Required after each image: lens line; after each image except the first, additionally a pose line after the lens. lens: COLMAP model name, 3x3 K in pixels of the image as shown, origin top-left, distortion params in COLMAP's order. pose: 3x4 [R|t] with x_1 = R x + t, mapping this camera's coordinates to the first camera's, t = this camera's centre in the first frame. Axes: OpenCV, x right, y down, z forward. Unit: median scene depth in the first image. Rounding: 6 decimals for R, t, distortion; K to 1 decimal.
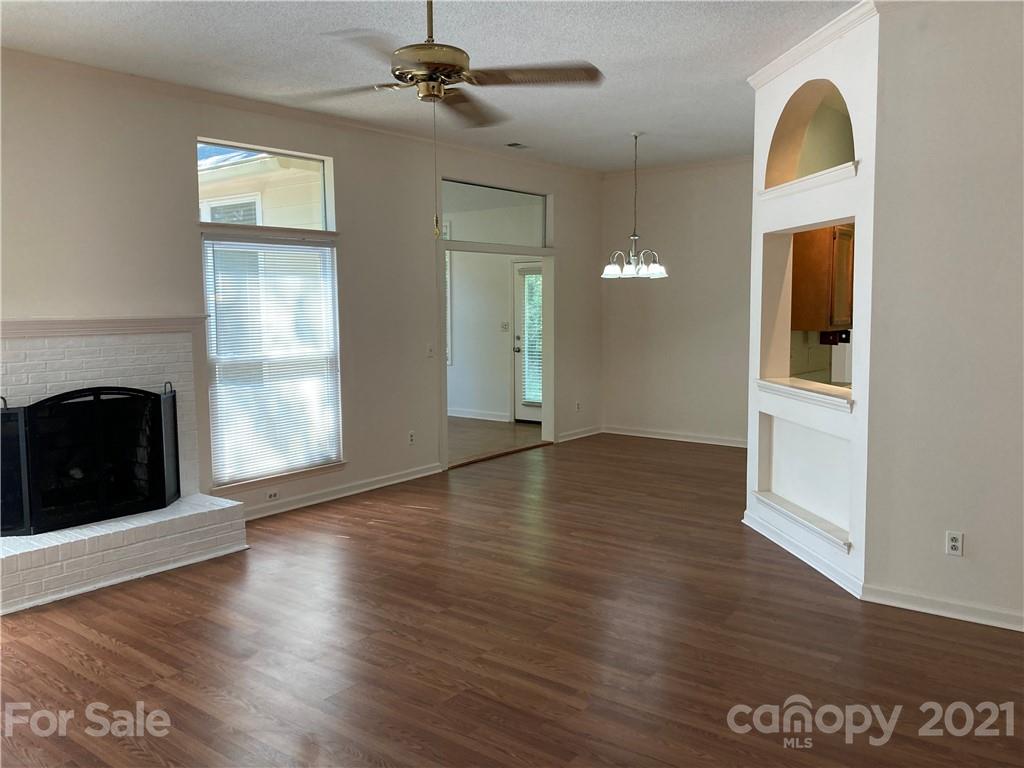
lens RADIAL K [[830.4, 0, 512.4], [0, 830.4, 389.5], [0, 0, 1]] dist [0.038036, -0.049697]
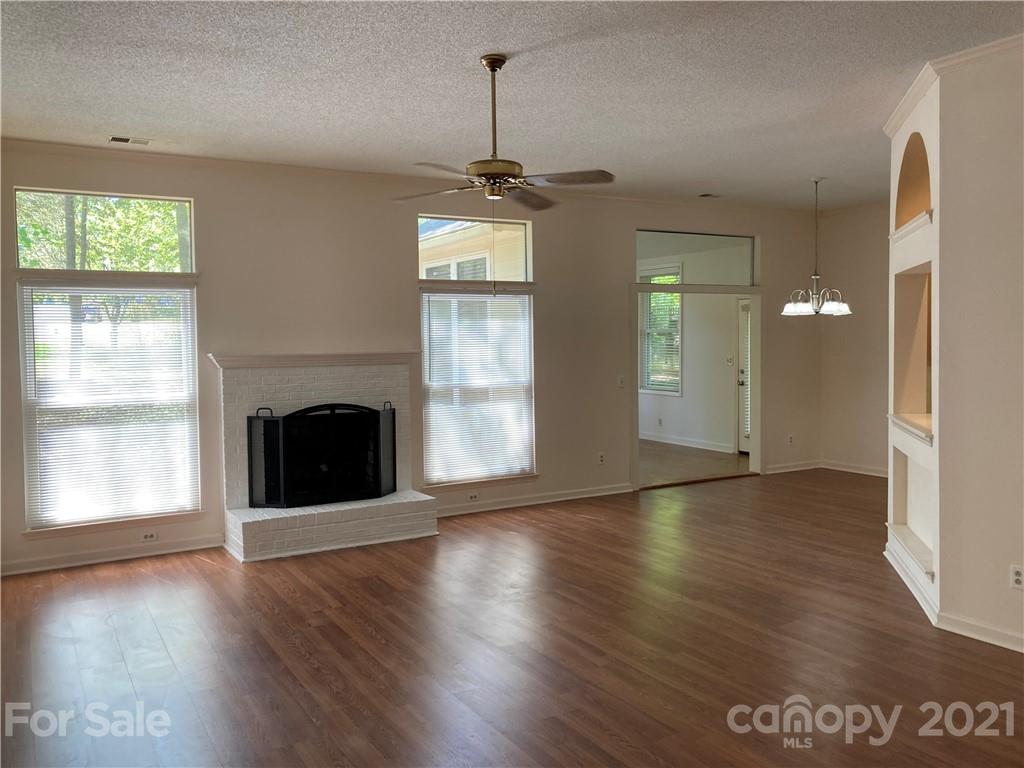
lens RADIAL K [[830.4, 0, 508.2], [0, 830.4, 375.8], [0, 0, 1]] dist [0.038036, -0.049697]
pose [[0.928495, 0.013458, -0.371102, 0.217227], [-0.034119, 0.998208, -0.049166, 0.006994], [0.369775, 0.058312, 0.927290, -0.125713]]
